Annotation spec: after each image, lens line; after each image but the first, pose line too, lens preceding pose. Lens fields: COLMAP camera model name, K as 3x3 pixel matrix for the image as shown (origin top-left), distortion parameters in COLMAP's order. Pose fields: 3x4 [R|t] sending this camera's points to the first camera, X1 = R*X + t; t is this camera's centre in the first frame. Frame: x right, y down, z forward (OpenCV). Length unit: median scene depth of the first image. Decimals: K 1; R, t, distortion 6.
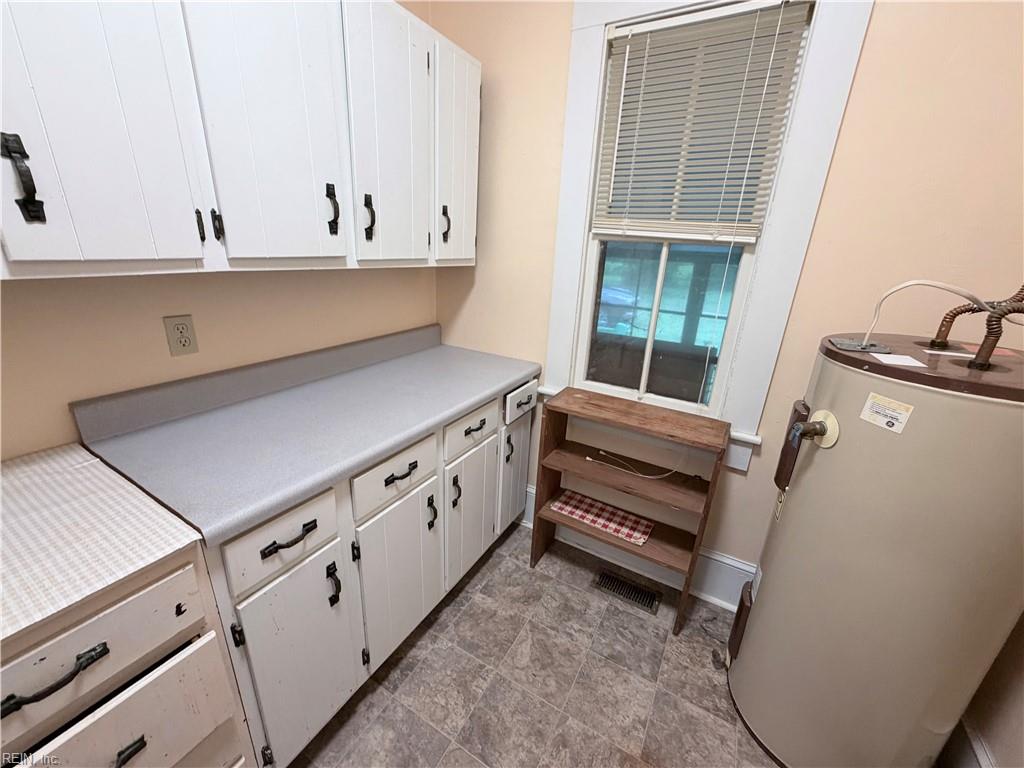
lens RADIAL K [[407.0, 0, 509.9], [0, 407.0, 384.0], [0, 0, 1]] dist [0.000782, 0.000474]
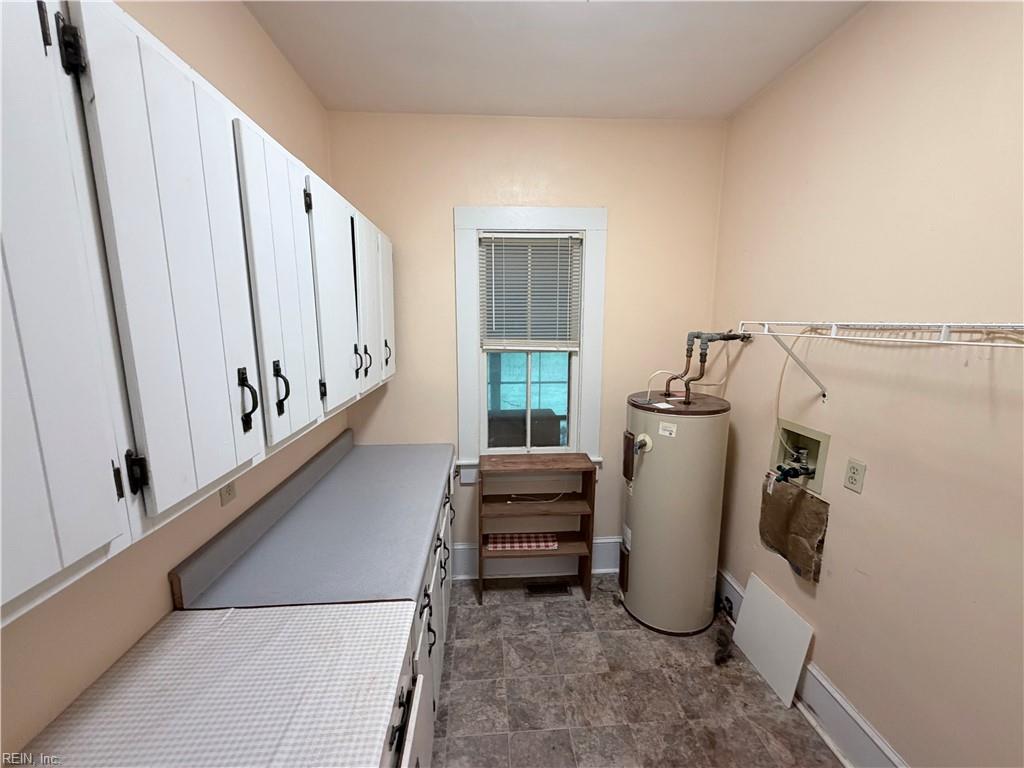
lens RADIAL K [[407.0, 0, 509.9], [0, 407.0, 384.0], [0, 0, 1]] dist [0.000782, 0.000474]
pose [[0.827900, -0.133907, 0.544656, -0.563257], [0.220303, 0.970674, -0.096225, -0.083765], [-0.515799, 0.199654, 0.833121, -0.274351]]
